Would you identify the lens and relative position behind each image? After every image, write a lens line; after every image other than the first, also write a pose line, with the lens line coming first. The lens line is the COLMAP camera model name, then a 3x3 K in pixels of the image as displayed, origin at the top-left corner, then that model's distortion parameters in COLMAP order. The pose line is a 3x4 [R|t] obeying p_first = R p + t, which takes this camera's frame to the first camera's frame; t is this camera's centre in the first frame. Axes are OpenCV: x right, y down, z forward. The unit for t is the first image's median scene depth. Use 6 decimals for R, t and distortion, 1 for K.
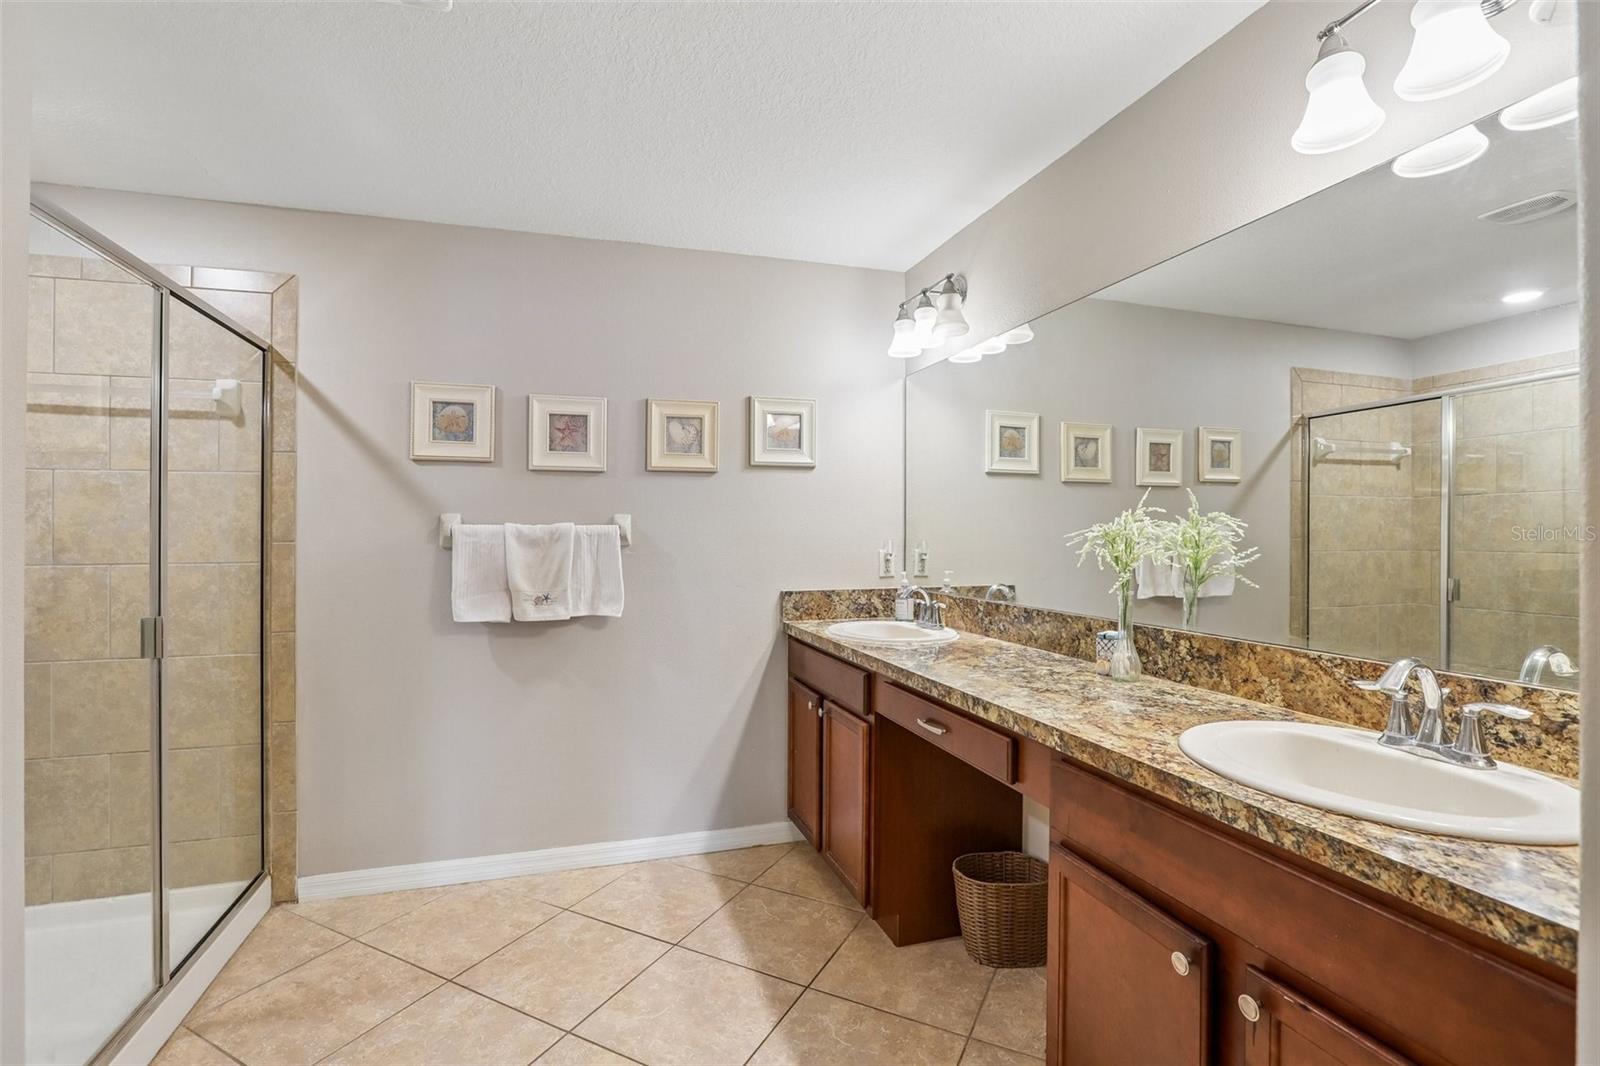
lens RADIAL K [[739.1, 0, 784.4], [0, 739.1, 521.1], [0, 0, 1]] dist [-0.046575, 0.018247]
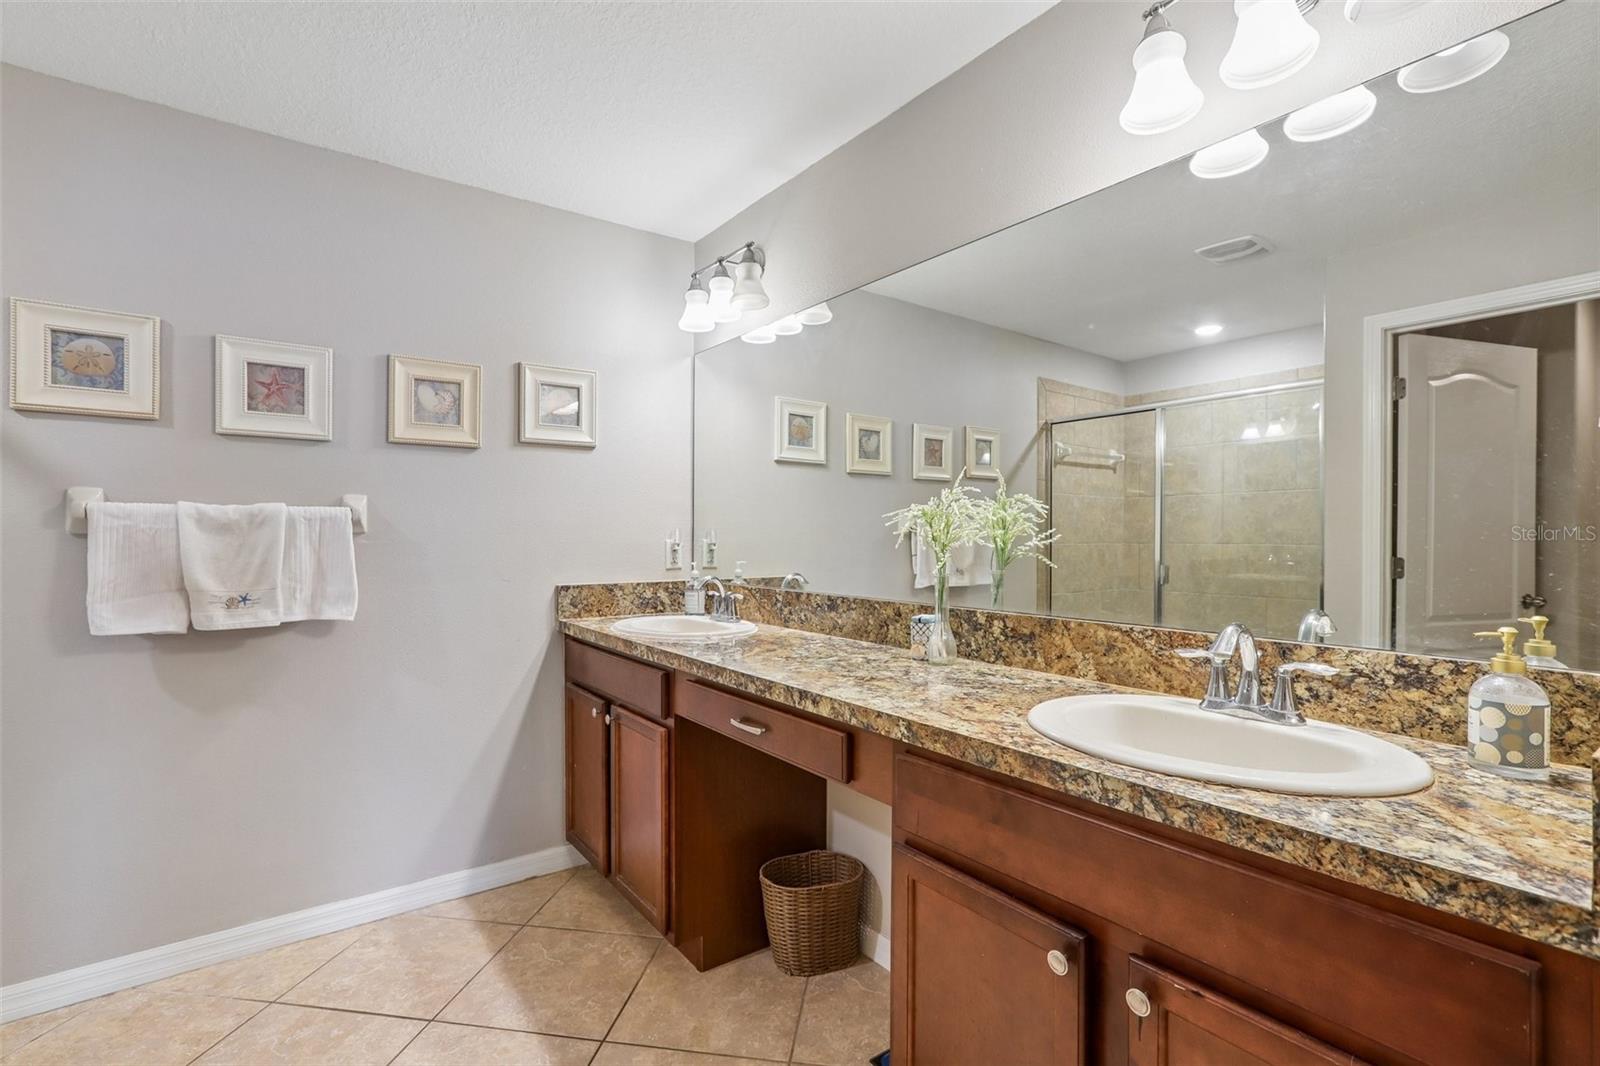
lens RADIAL K [[738.9, 0, 789.8], [0, 738.9, 535.8], [0, 0, 1]] dist [-0.041951, 0.026447]
pose [[0.946147, 0.001795, 0.323733, -0.038318], [-0.007284, 0.999850, 0.015743, 0.029737], [-0.323656, -0.017254, 0.946018, 0.124686]]
